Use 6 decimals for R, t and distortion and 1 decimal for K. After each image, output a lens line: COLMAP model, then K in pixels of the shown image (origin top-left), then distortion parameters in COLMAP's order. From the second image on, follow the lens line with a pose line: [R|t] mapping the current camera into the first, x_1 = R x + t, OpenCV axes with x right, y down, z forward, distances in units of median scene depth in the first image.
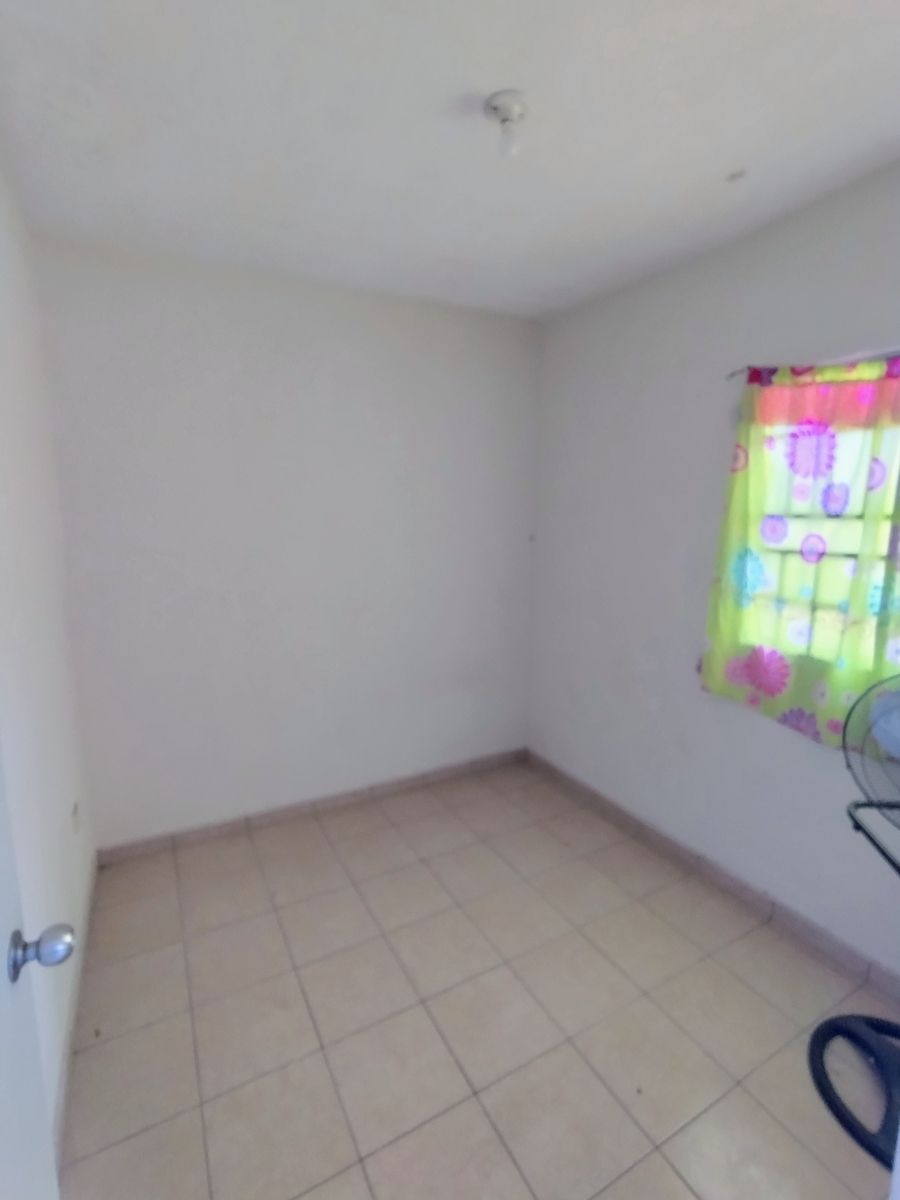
lens RADIAL K [[544.8, 0, 439.2], [0, 544.8, 603.6], [0, 0, 1]] dist [-0.005202, 0.001428]
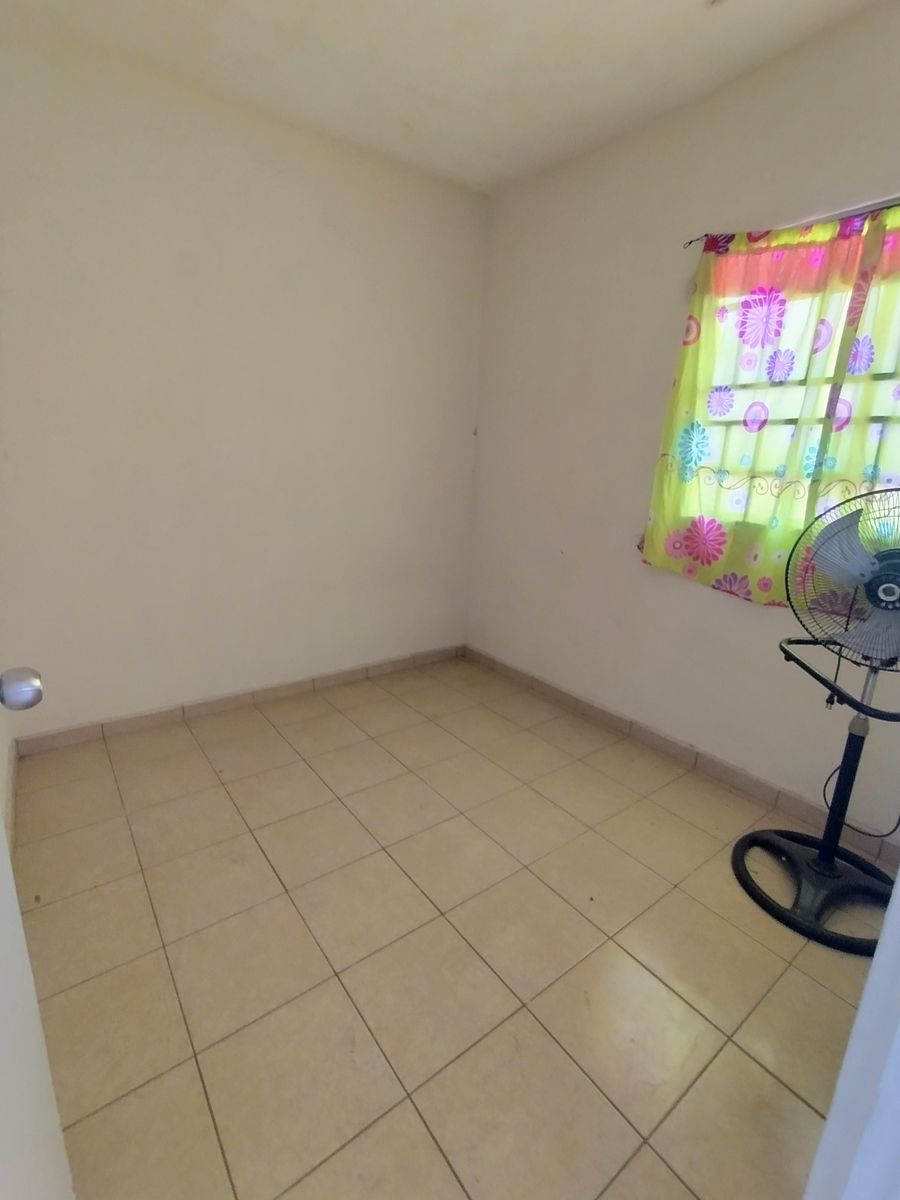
lens RADIAL K [[544.8, 0, 444.9], [0, 544.8, 589.6], [0, 0, 1]] dist [-0.005202, 0.001428]
pose [[0.989045, -0.002388, 0.147593, -0.059165], [-0.012227, 0.995108, 0.098037, 0.131363], [-0.147105, -0.098767, 0.984177, 0.025258]]
